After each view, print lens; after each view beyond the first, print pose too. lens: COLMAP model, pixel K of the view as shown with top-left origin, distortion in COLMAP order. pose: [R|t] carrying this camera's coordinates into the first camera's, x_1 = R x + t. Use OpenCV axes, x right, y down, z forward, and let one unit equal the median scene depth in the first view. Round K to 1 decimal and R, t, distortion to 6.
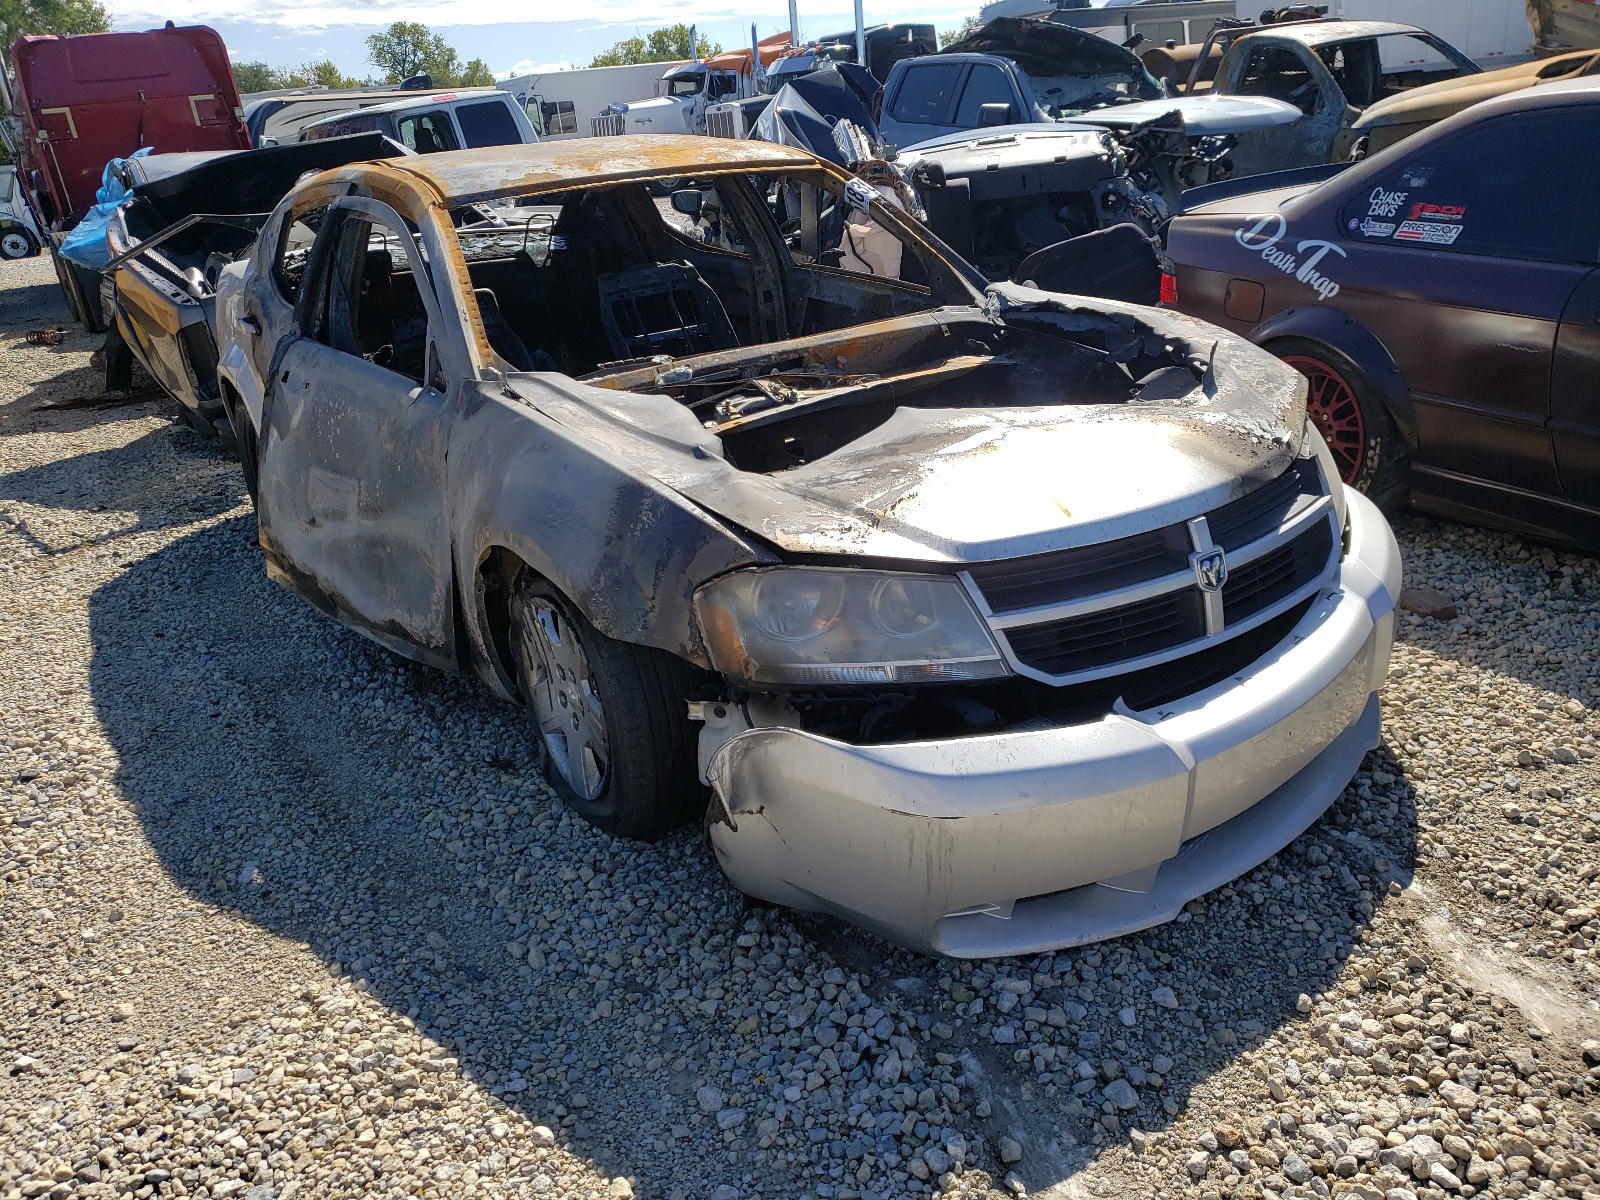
lens RADIAL K [[1296.1, 0, 811.6], [0, 1296.1, 610.0], [0, 0, 1]] dist [0.014463, -0.015382]
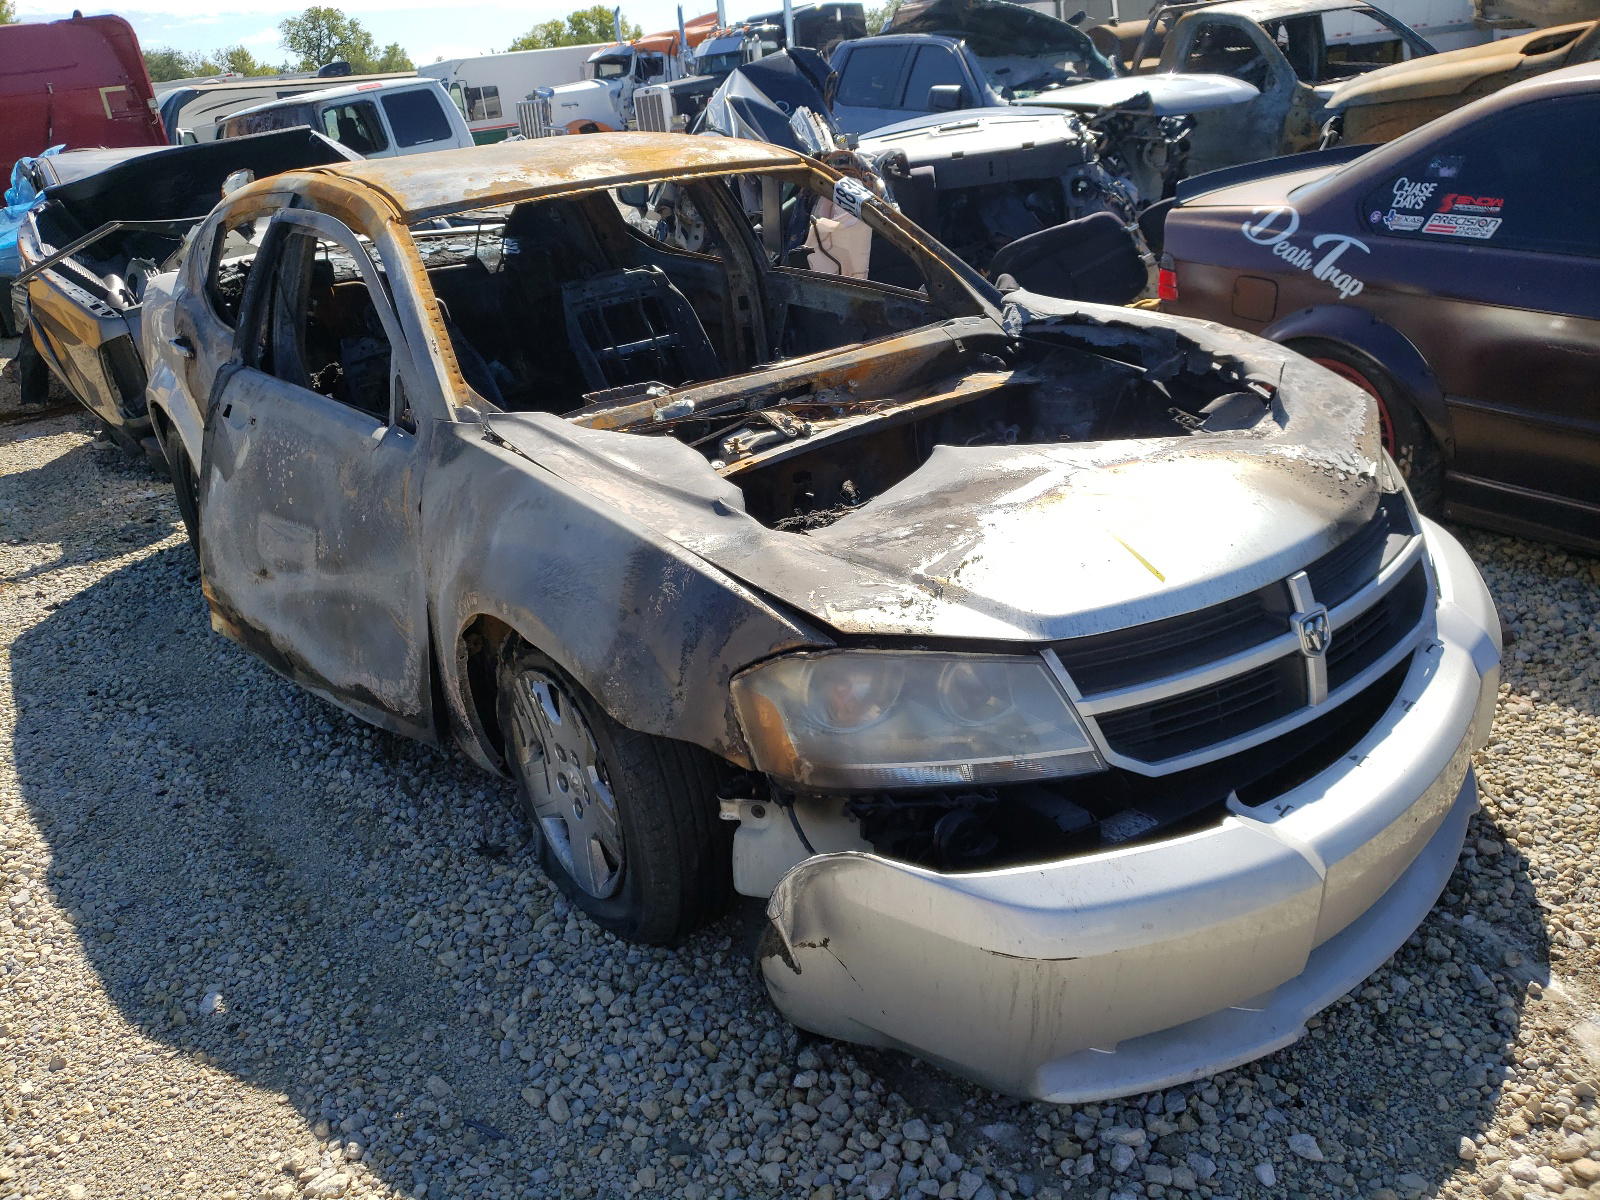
lens RADIAL K [[1295.2, 0, 789.1], [0, 1295.2, 587.5], [0, 0, 1]] dist [0.001870, 0.008873]
pose [[0.998986, -0.028577, 0.034791, -0.062661], [0.028568, 0.999592, 0.000753, -0.058077], [-0.034798, 0.000242, 0.999394, 0.108093]]
